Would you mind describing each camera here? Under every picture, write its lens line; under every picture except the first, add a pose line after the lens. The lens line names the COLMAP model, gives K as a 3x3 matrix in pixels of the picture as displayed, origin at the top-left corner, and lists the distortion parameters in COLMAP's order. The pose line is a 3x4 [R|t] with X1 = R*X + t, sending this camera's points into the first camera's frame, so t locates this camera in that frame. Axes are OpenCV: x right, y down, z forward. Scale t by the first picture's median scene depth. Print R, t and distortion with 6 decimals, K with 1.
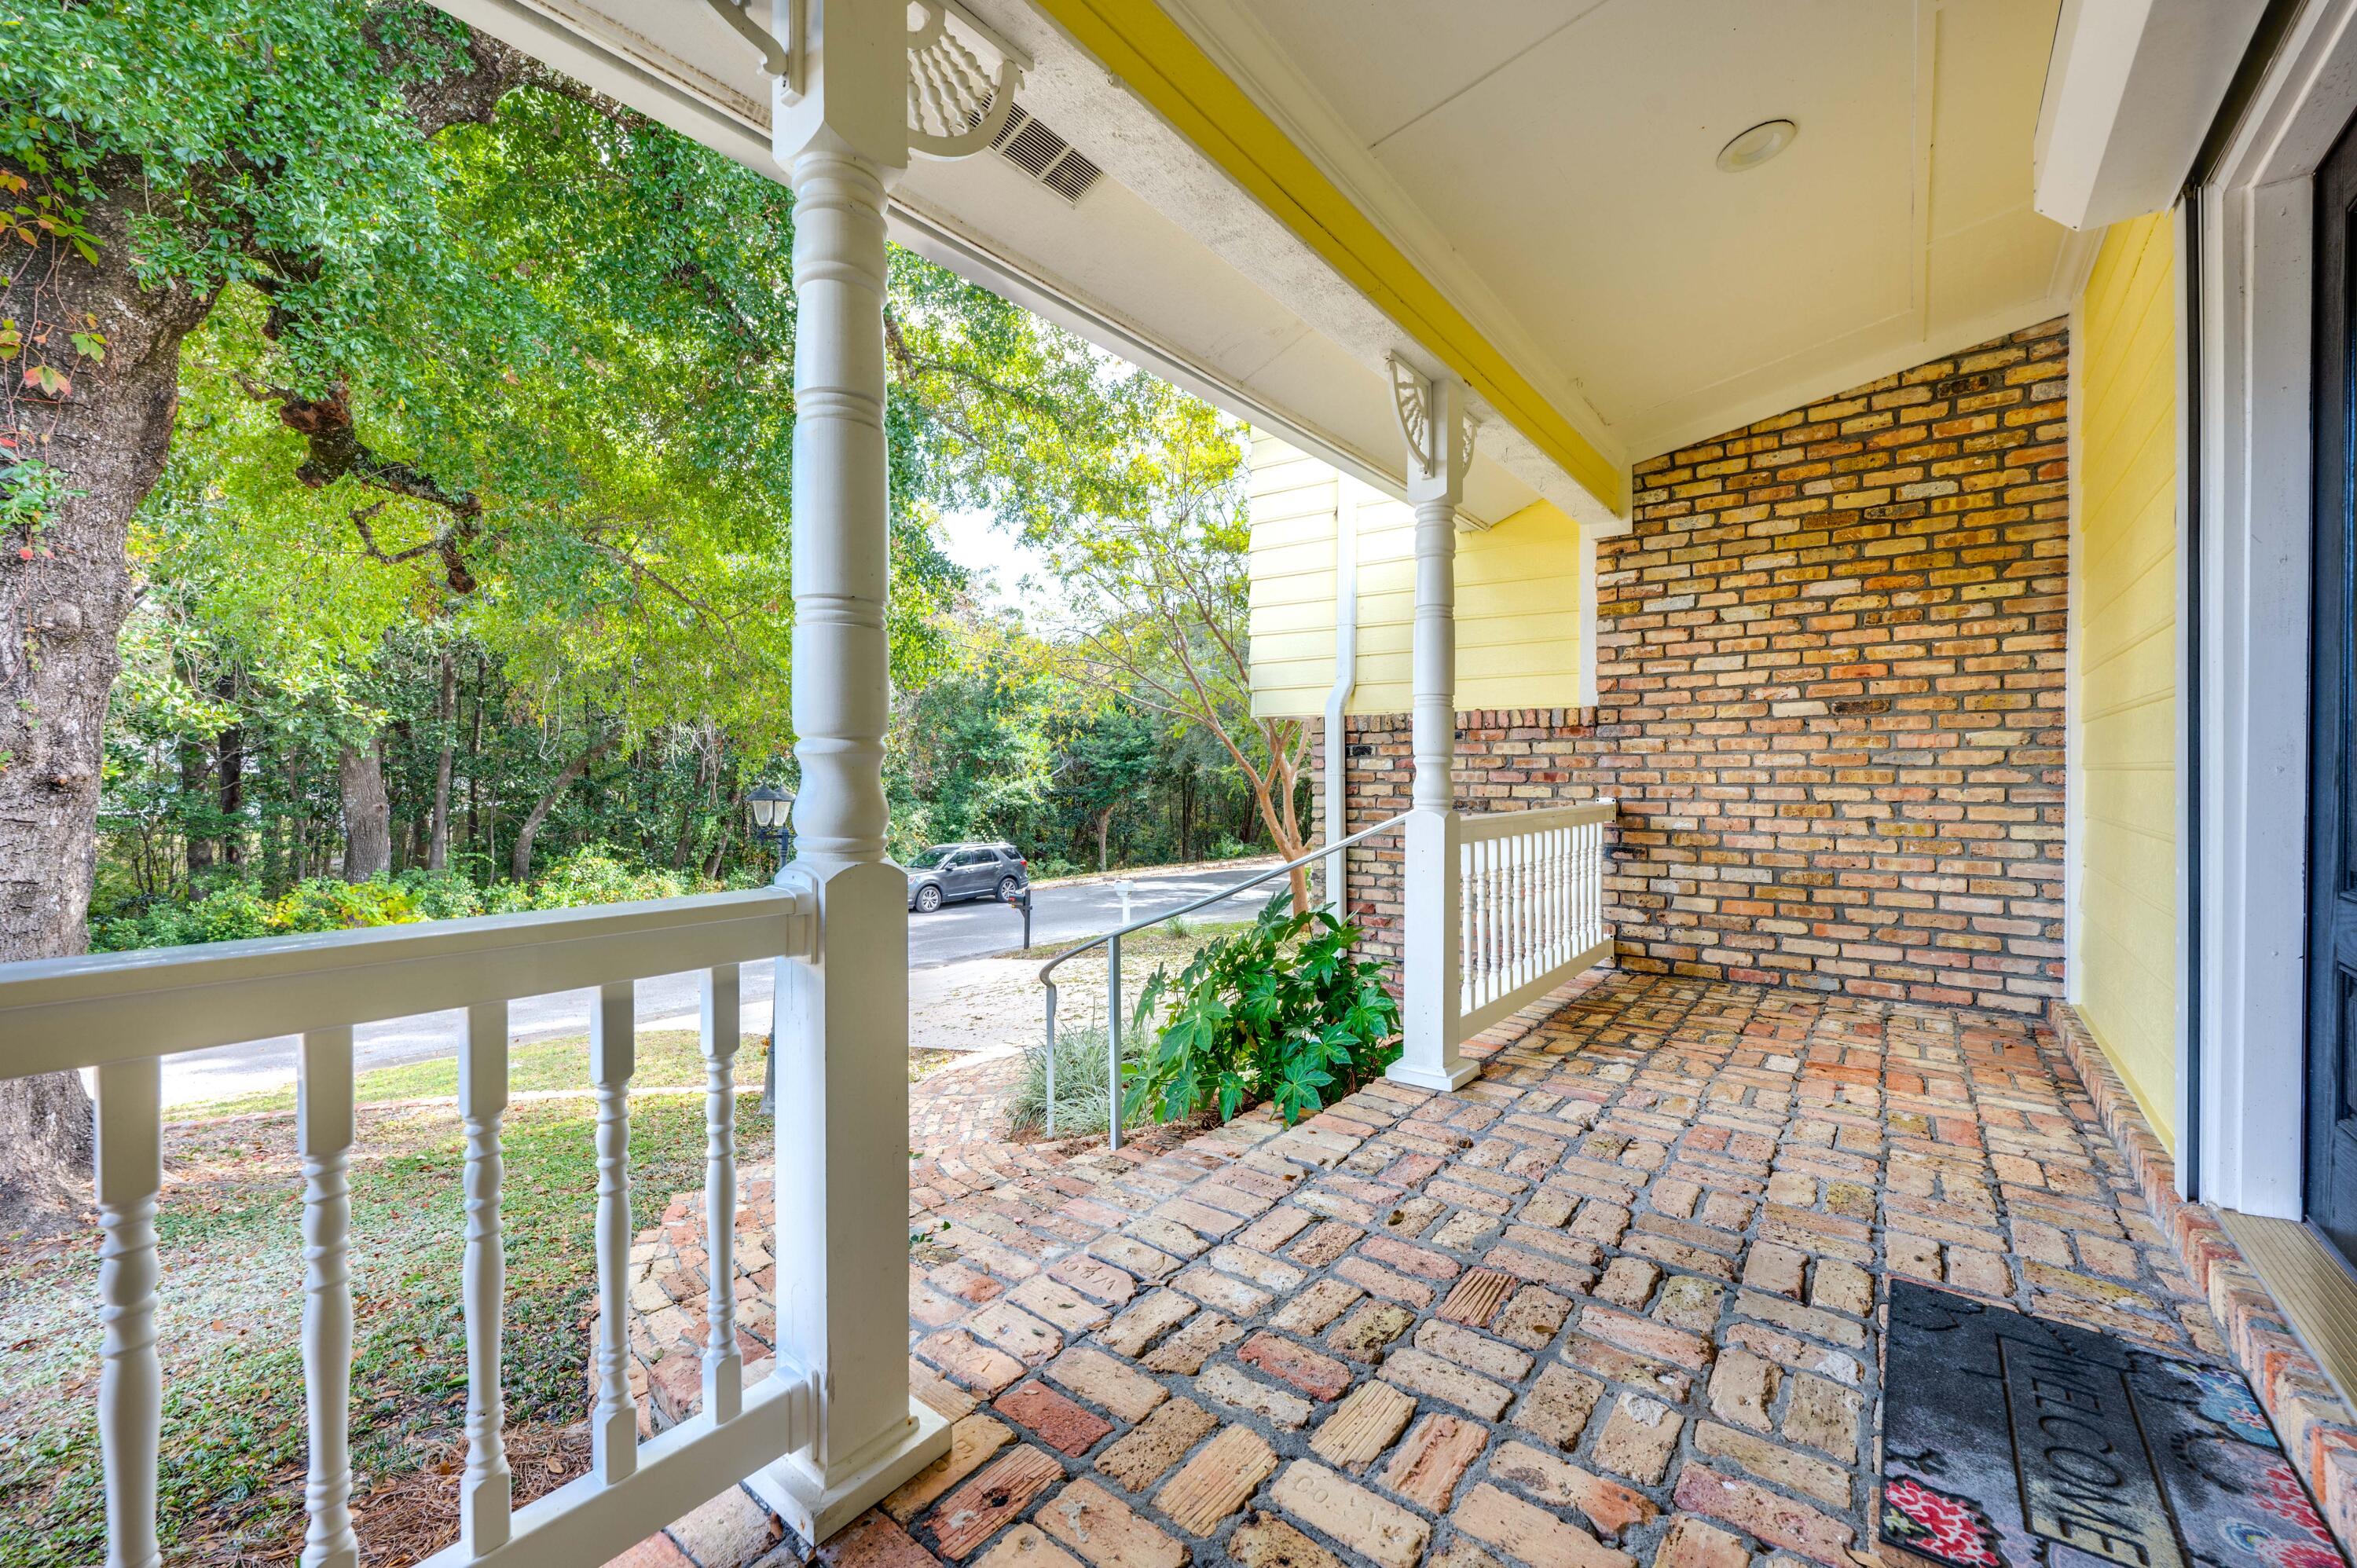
lens RADIAL K [[954.5, 0, 1191.2], [0, 954.5, 778.7], [0, 0, 1]] dist [0.004826, -0.000055]
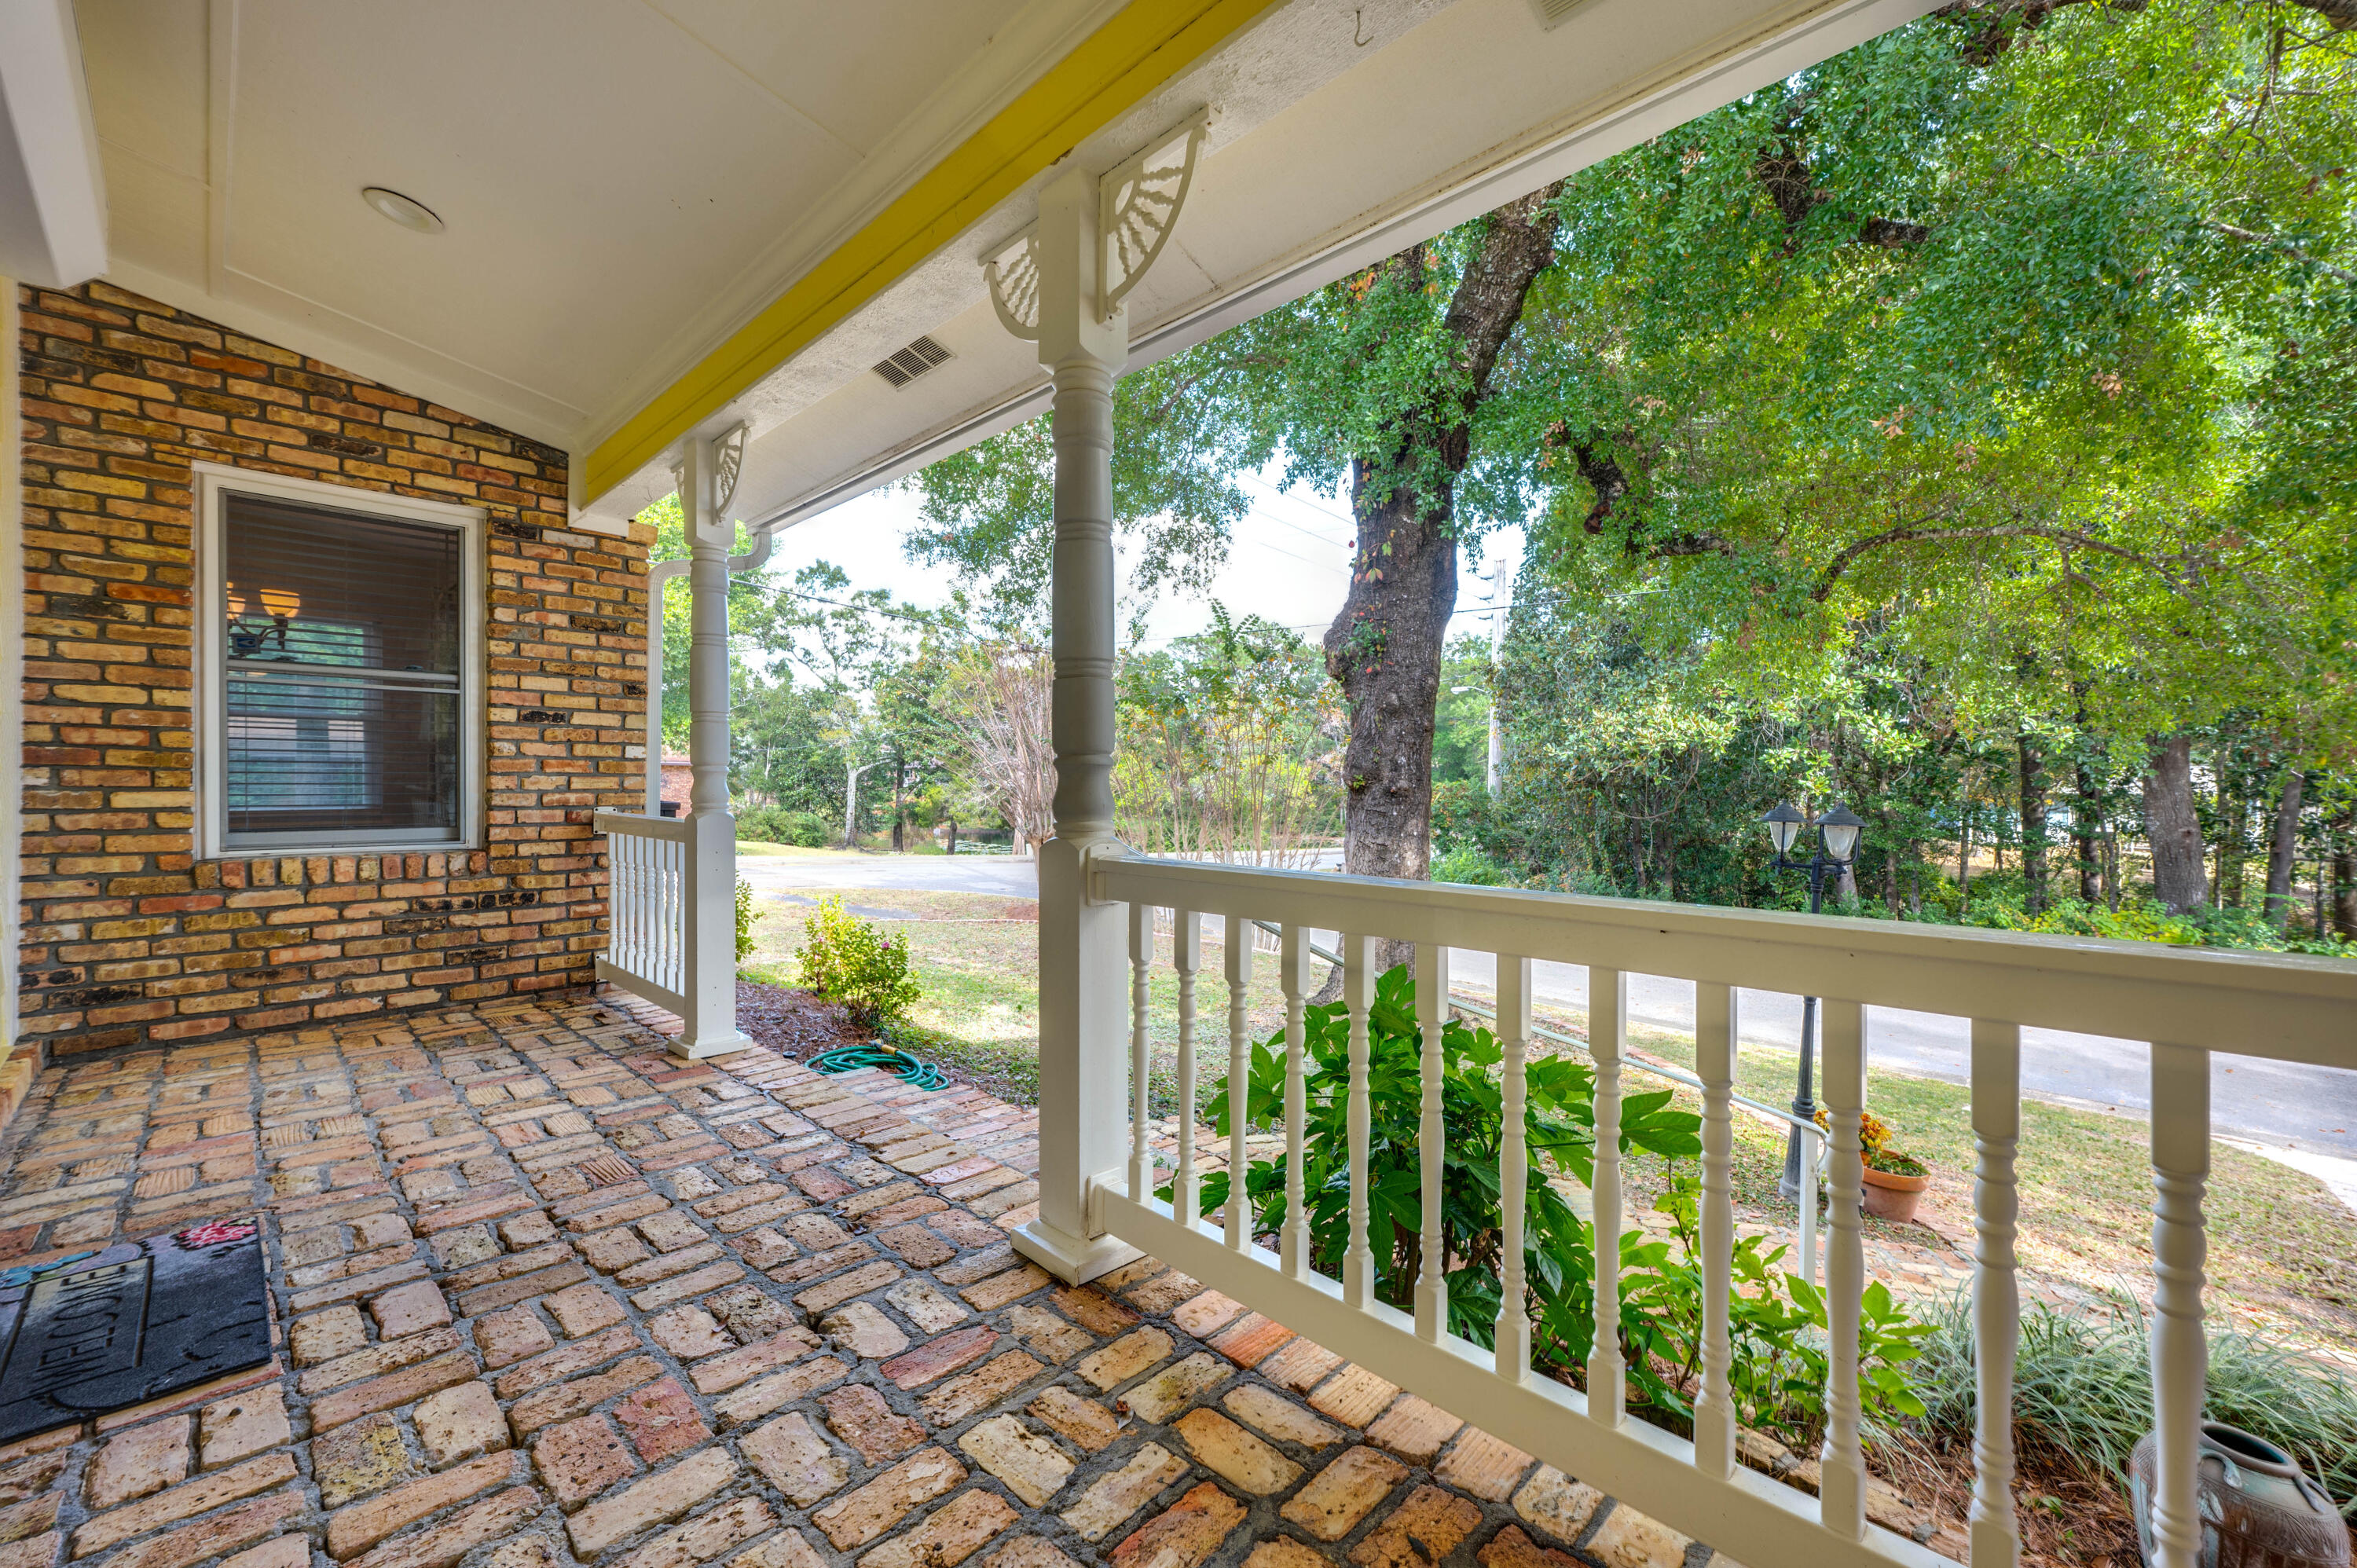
lens RADIAL K [[954.5, 0, 1192.4], [0, 954.5, 785.8], [0, 0, 1]] dist [0.004826, -0.000055]
pose [[-0.128480, -0.002098, -0.991710, 1.352949], [-0.014512, 0.999895, -0.000235, -0.001755], [0.991606, 0.014362, -0.128497, 1.758920]]
